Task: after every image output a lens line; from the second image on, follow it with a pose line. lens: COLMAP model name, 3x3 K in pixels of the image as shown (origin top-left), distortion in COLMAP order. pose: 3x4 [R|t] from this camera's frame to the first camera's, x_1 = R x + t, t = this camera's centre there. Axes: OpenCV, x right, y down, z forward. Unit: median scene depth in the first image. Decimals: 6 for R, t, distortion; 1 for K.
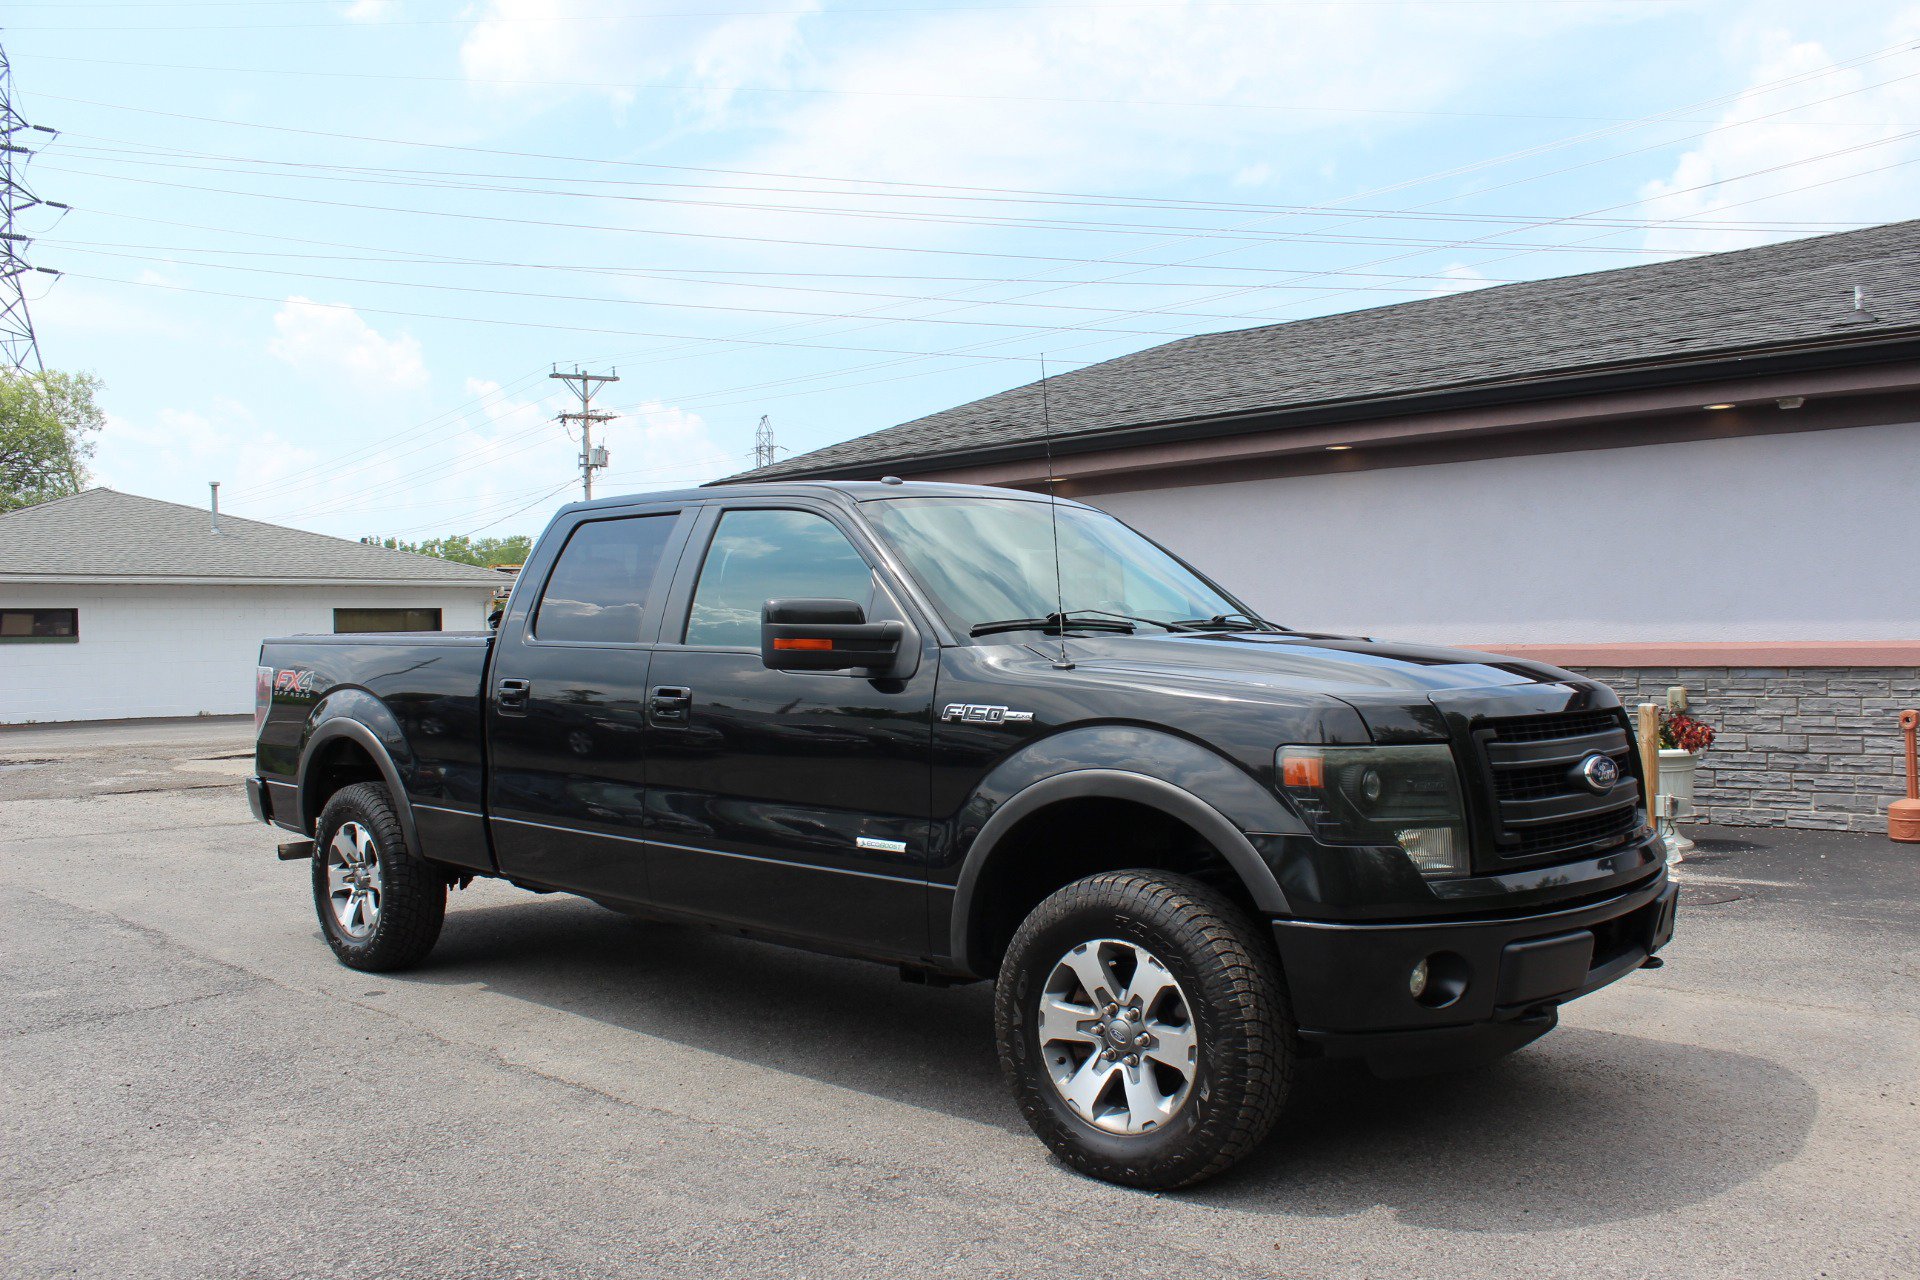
lens RADIAL K [[1589.5, 0, 959.9], [0, 1589.5, 665.0], [0, 0, 1]] dist [-0.162916, 0.147554]
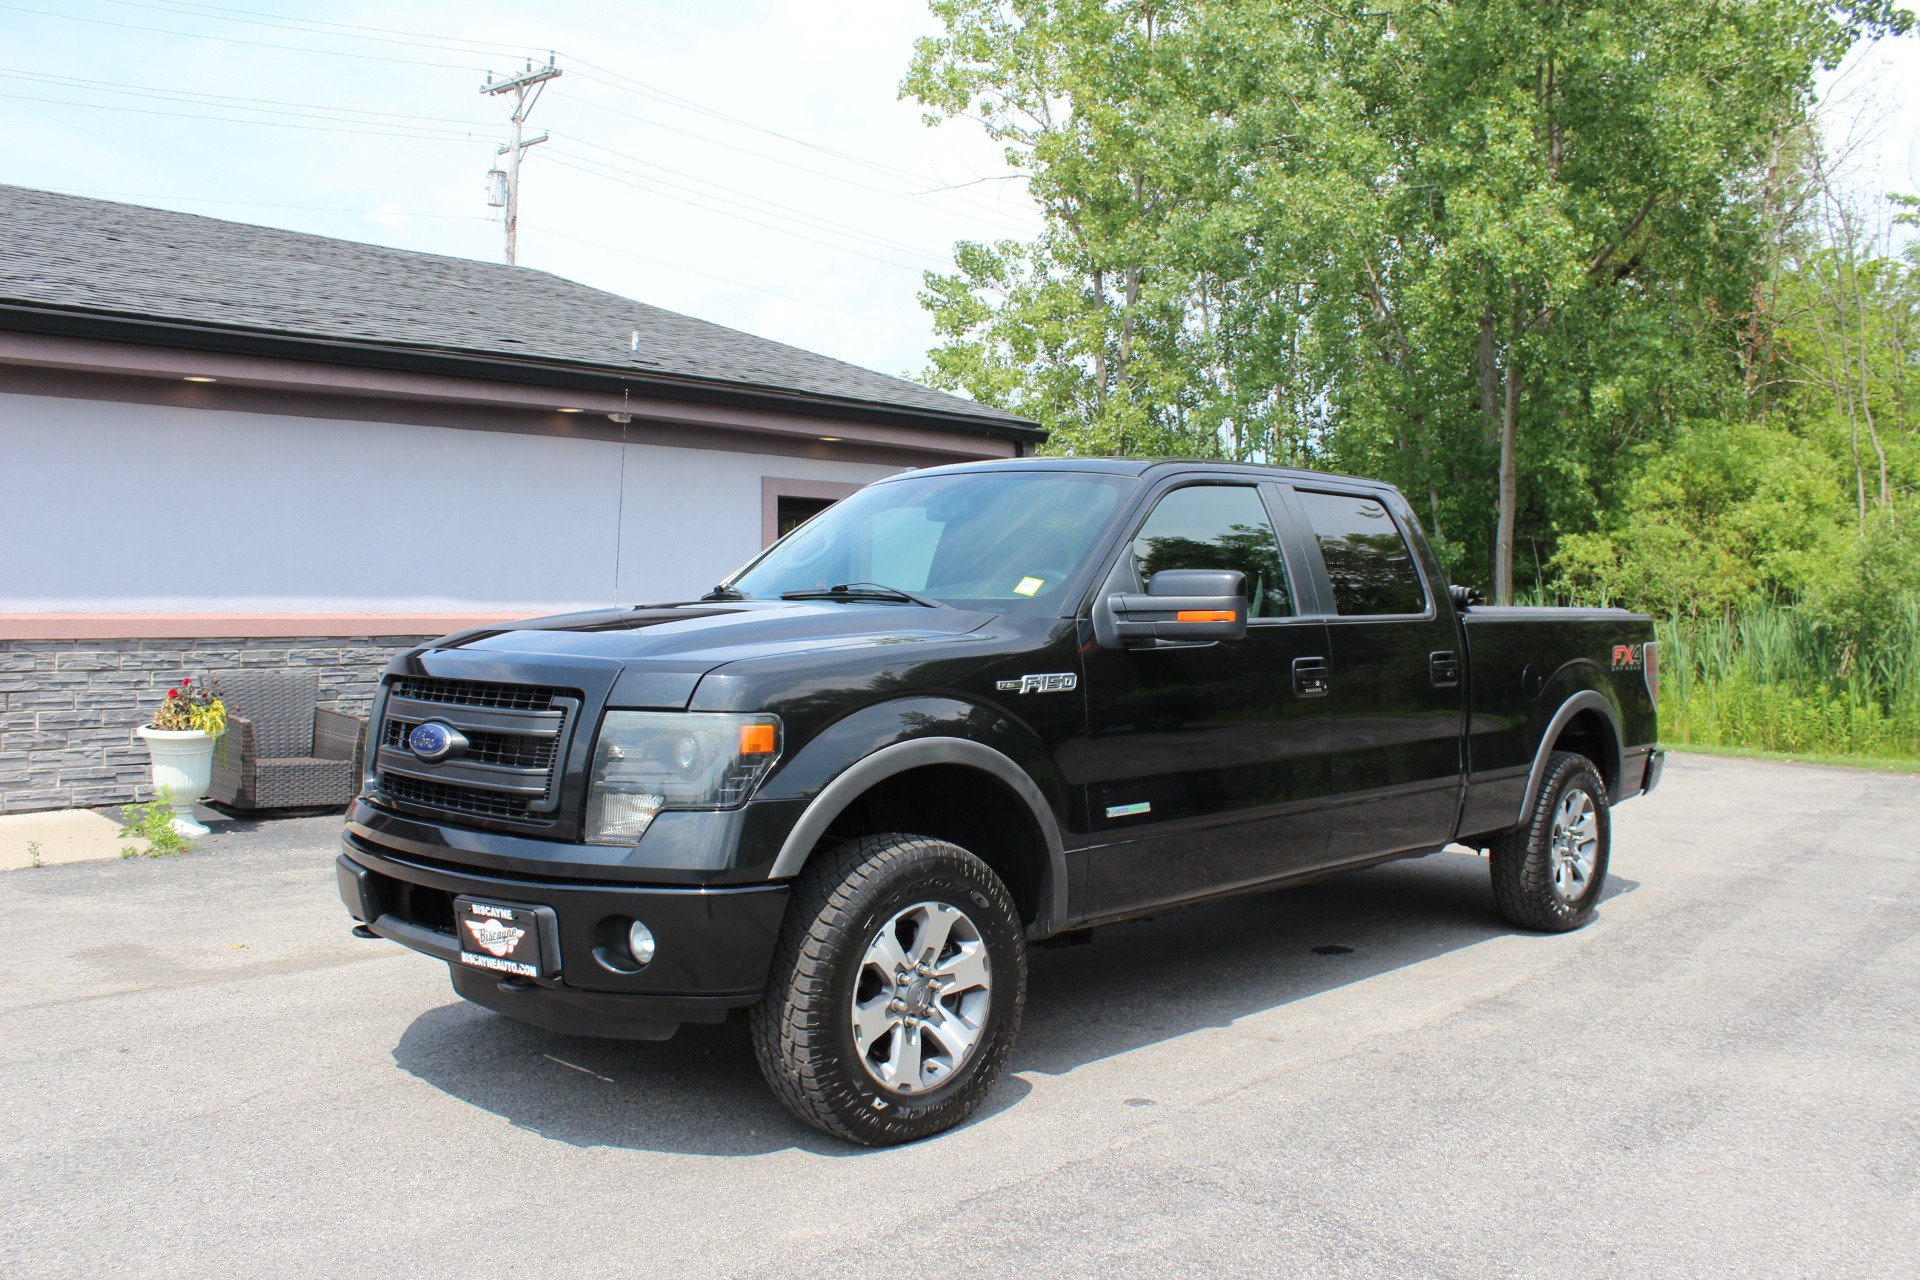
lens RADIAL K [[1614.6, 0, 960.0], [0, 1614.6, 640.0], [0, 0, 1]] dist [-0.164124, 0.154513]
pose [[0.024520, -0.008908, 0.999660, -0.704046], [0.004286, 0.999952, 0.008805, -0.003937], [-0.999690, 0.004068, 0.024557, 0.676723]]
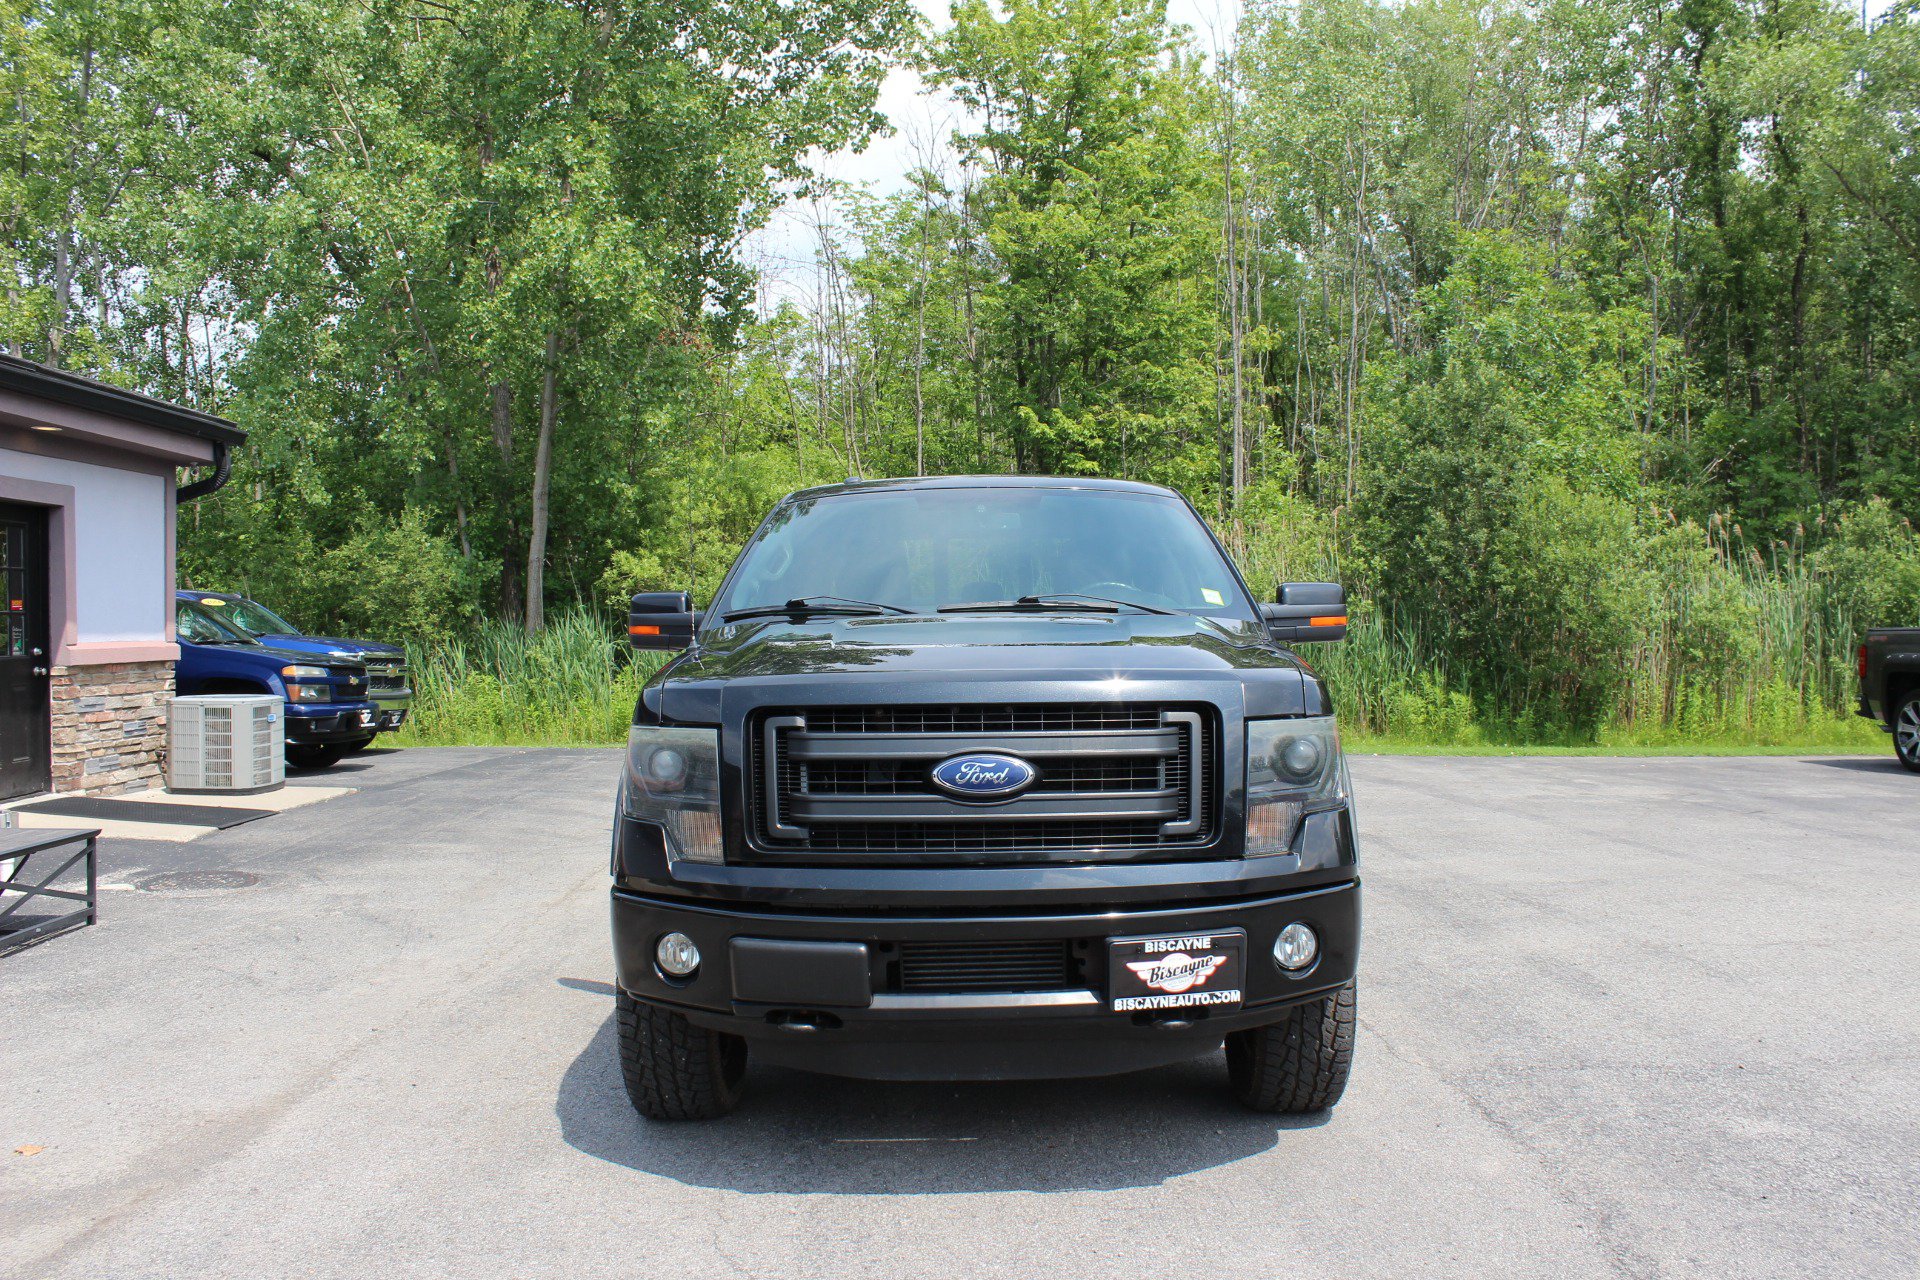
lens RADIAL K [[1621.6, 0, 961.2], [0, 1621.6, 644.3], [0, 0, 1]] dist [-0.165615, 0.155073]
pose [[-0.672452, 0.010786, 0.740063, -0.553736], [0.031413, 0.999409, 0.013977, -0.009568], [-0.739474, 0.032647, -0.672393, 1.090149]]
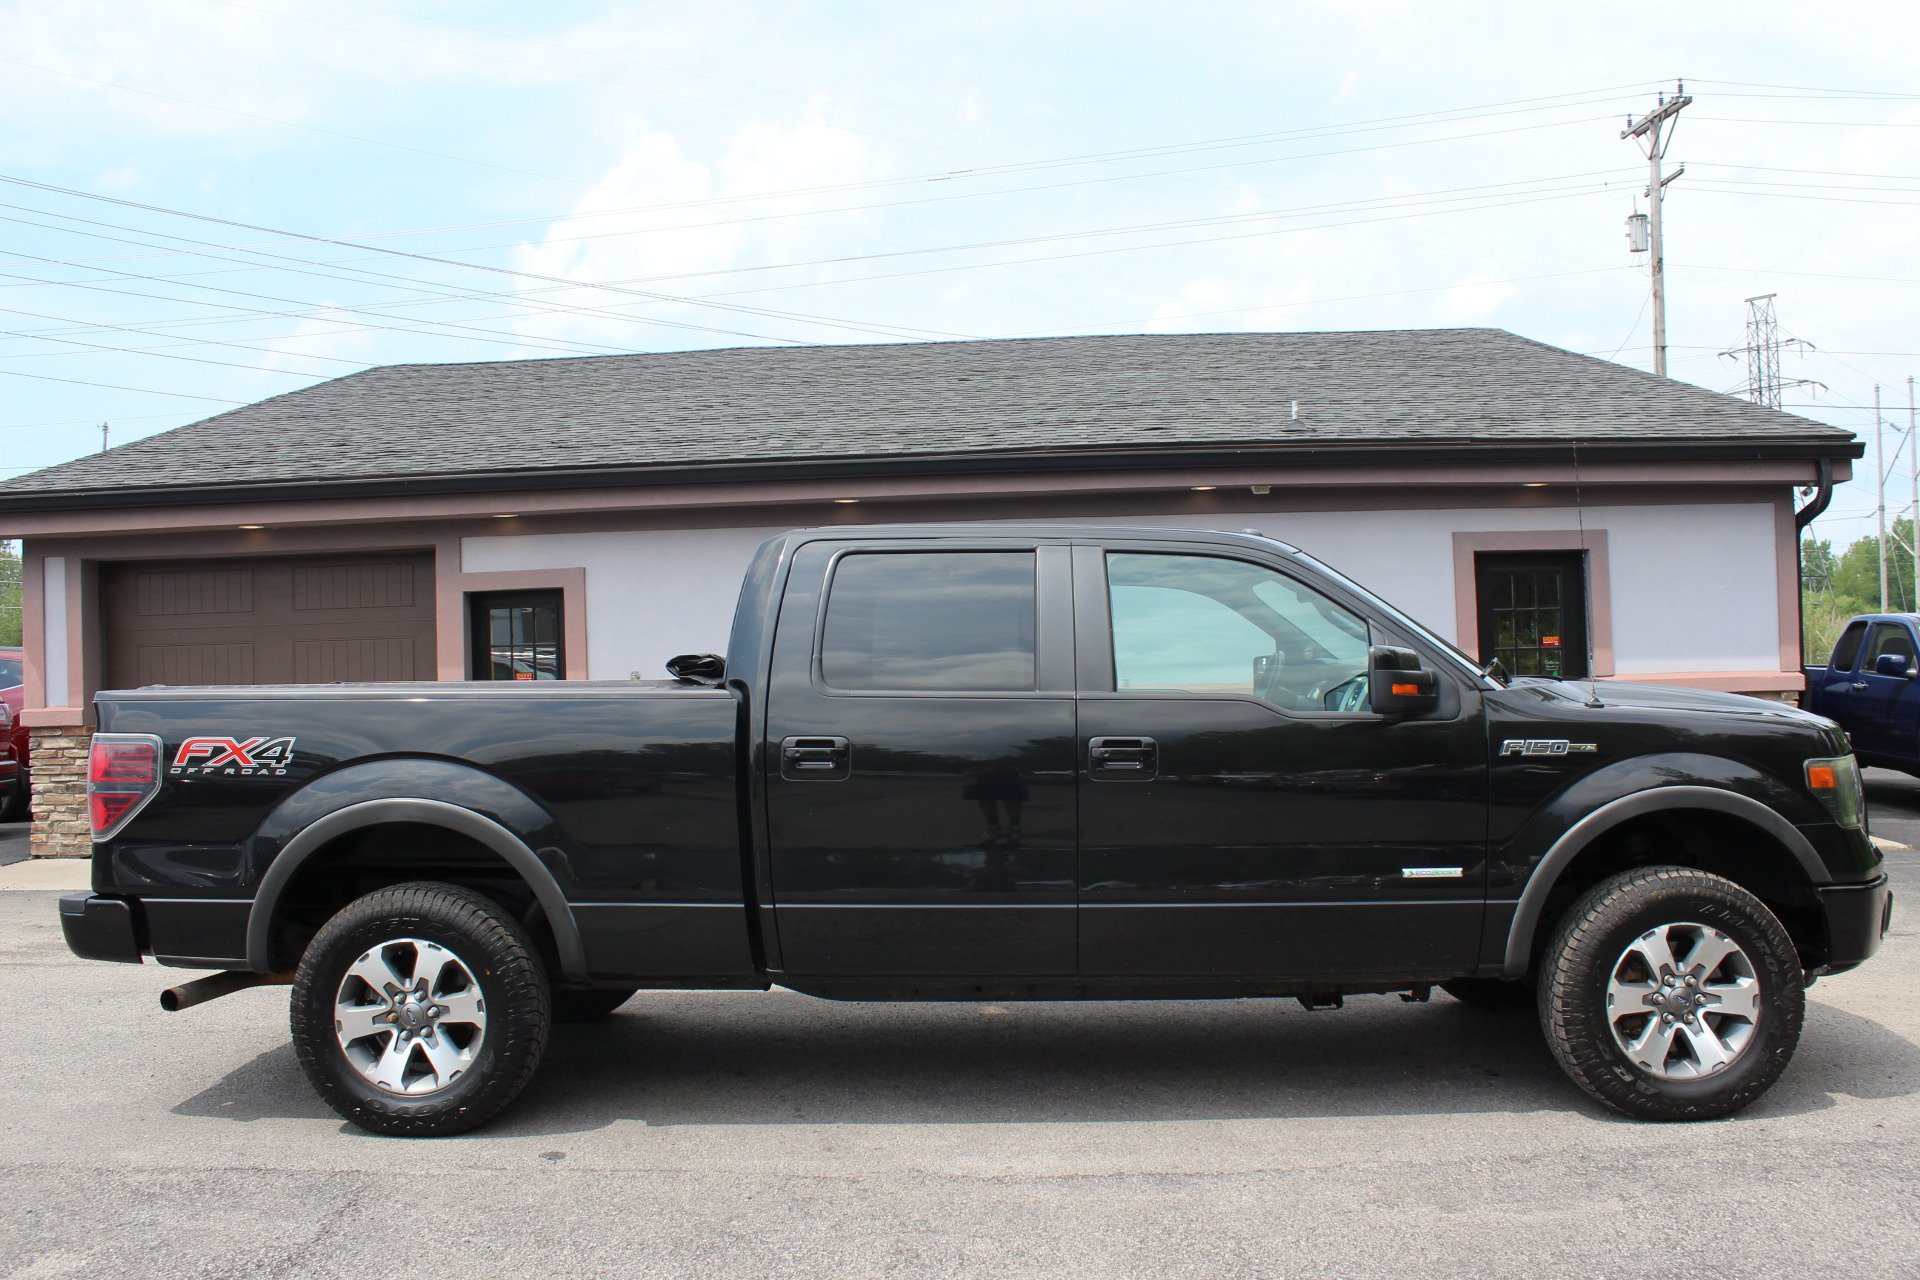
lens RADIAL K [[1589.5, 0, 959.9], [0, 1589.5, 665.0], [0, 0, 1]] dist [-0.162916, 0.147554]
pose [[0.764240, -0.000880, 0.644932, -0.456352], [0.019110, 0.999591, -0.021282, -0.005950], [-0.644649, 0.028590, 0.763944, 0.176010]]
